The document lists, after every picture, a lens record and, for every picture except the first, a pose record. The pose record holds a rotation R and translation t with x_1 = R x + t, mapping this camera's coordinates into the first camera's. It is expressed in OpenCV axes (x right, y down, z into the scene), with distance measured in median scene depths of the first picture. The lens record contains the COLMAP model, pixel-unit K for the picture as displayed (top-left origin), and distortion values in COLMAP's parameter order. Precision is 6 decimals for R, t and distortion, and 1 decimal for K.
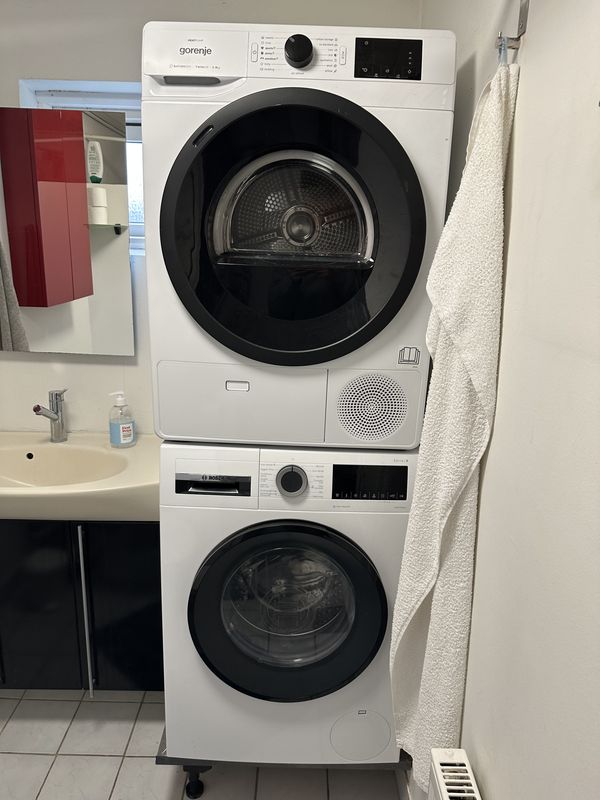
lens RADIAL K [[574.4, 0, 299.2], [0, 574.4, 398.0], [0, 0, 1]] dist [0.057468, -0.056101]
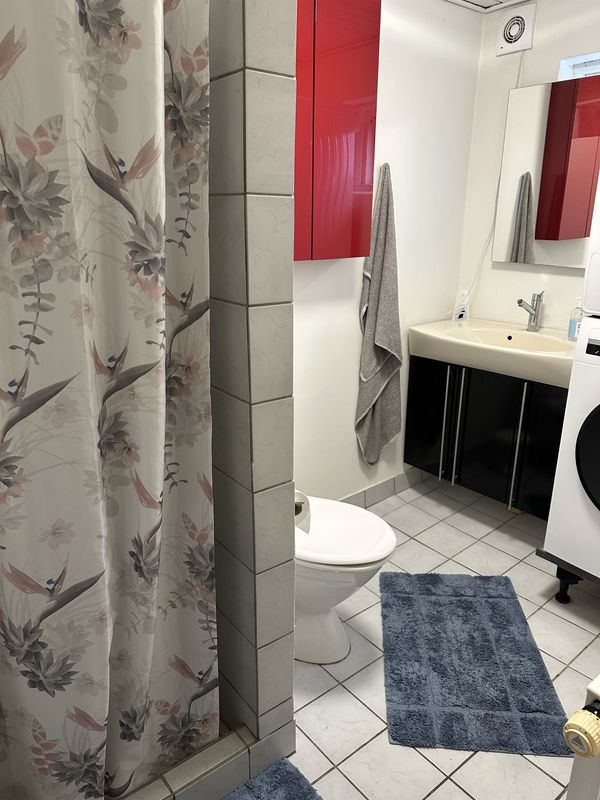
lens RADIAL K [[574.4, 0, 299.4], [0, 574.4, 398.2], [0, 0, 1]] dist [0.057468, -0.056101]
pose [[0.633449, 0.213800, -0.743661, 0.290092], [-0.185437, 0.975009, 0.122357, 0.166948], [0.751236, 0.060396, 0.657264, -0.299254]]
